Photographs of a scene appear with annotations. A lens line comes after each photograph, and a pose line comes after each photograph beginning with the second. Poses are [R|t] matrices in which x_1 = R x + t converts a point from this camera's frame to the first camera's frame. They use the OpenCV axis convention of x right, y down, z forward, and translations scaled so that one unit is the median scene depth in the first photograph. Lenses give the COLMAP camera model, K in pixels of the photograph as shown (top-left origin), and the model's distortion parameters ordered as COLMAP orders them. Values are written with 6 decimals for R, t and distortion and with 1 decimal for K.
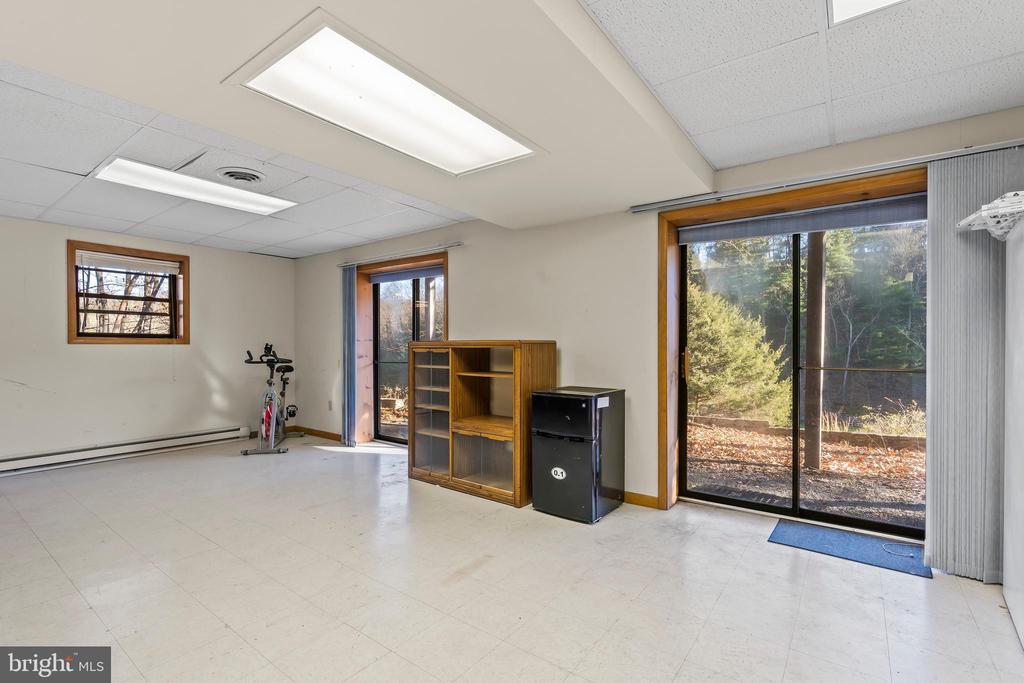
lens RADIAL K [[467.4, 0, 512.3], [0, 467.4, 346.8], [0, 0, 1]] dist [-0.008356, 0.002687]
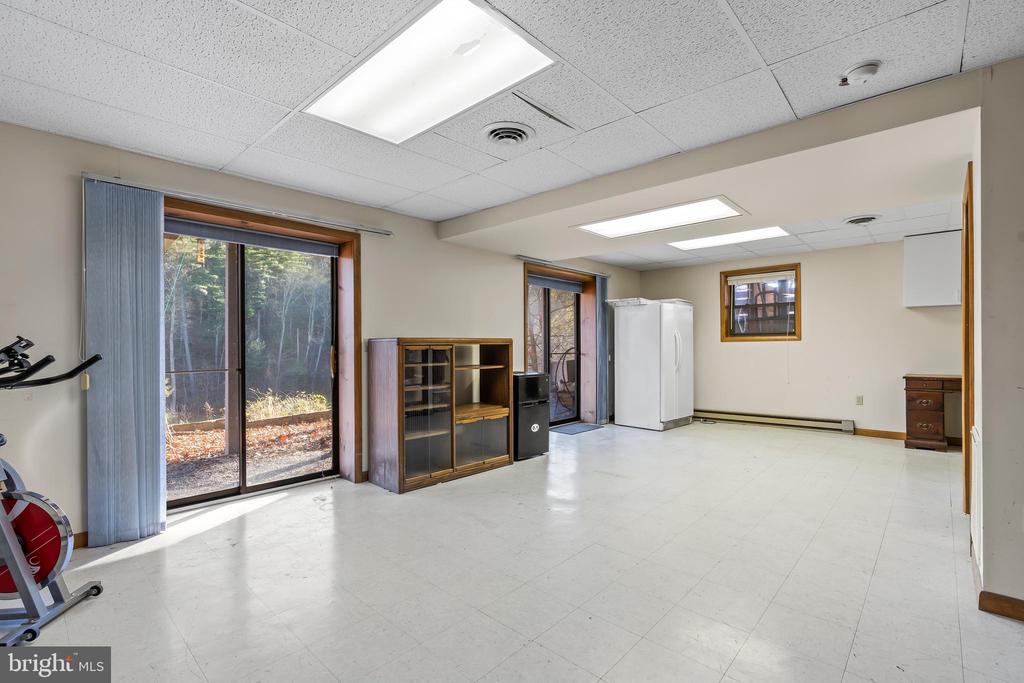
lens RADIAL K [[467.4, 0, 512.3], [0, 467.4, 342.6], [0, 0, 1]] dist [-0.008356, 0.002687]
pose [[0.104995, 0.007180, 0.994447, -1.195210], [0.012455, 0.999886, -0.008535, 0.008702], [-0.994395, 0.013282, 0.104894, 0.780792]]
